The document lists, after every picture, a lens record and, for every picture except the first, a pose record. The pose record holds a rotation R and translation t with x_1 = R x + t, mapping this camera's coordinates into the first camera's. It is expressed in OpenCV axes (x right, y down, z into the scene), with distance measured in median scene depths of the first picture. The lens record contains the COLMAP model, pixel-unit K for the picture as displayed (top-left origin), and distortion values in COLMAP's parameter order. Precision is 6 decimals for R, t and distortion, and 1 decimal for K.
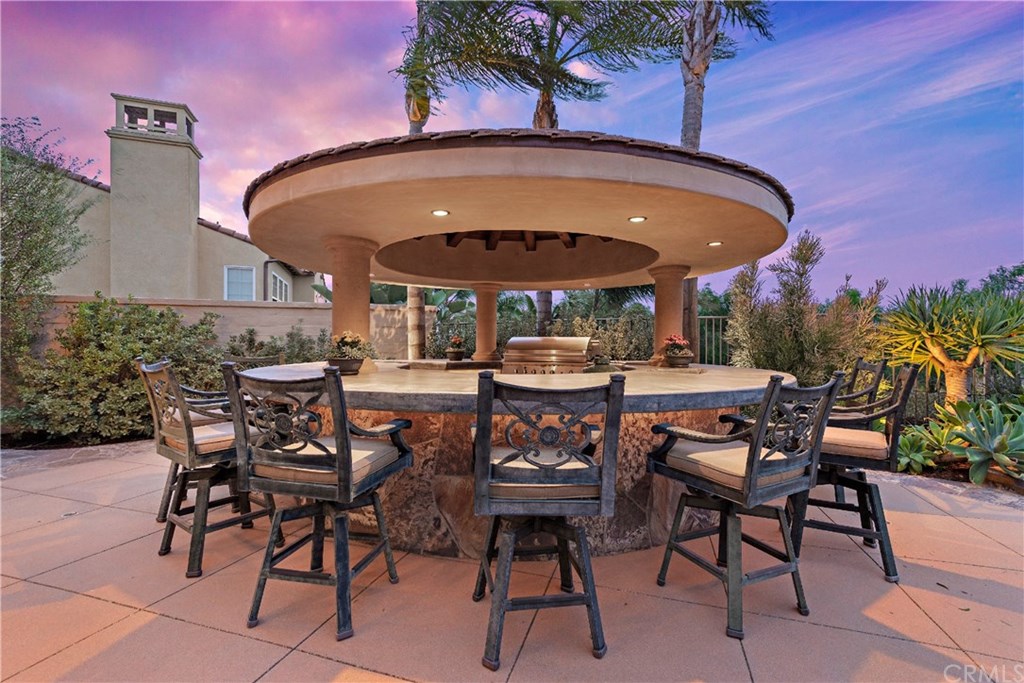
lens RADIAL K [[433.6, 0, 513.4], [0, 433.6, 343.1], [0, 0, 1]] dist [0.002274, -0.000746]
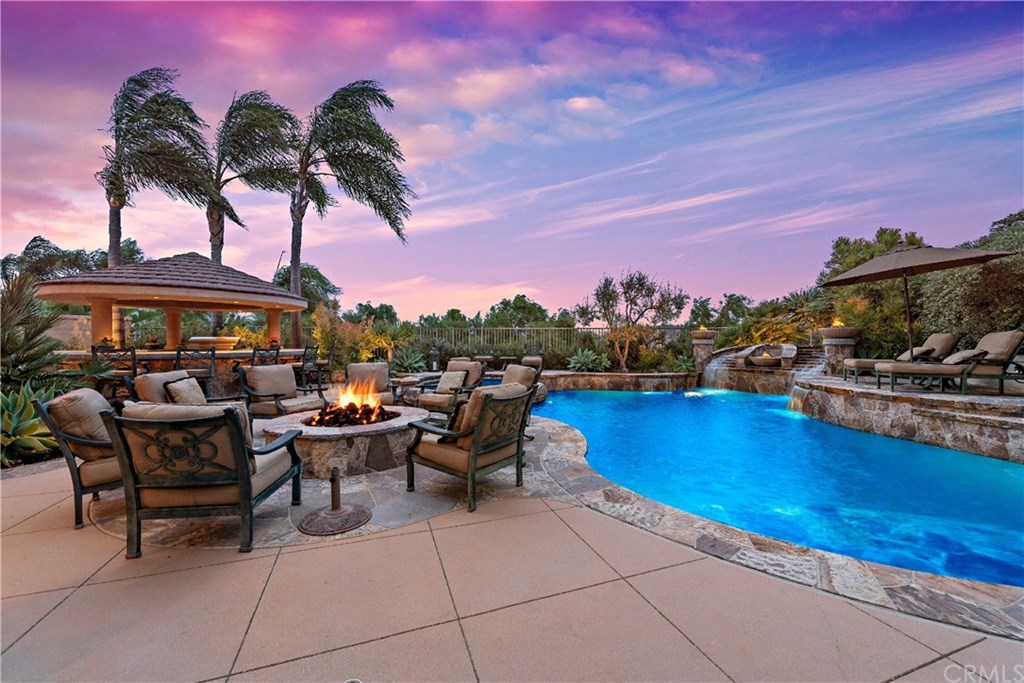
lens RADIAL K [[405.1, 0, 510.2], [0, 405.1, 342.5], [0, 0, 1]] dist [0.012428, -0.003712]
pose [[0.798028, -0.009471, 0.602546, 0.029907], [0.004582, 0.999943, 0.009649, -0.000700], [-0.602603, -0.004939, 0.798026, -1.104670]]
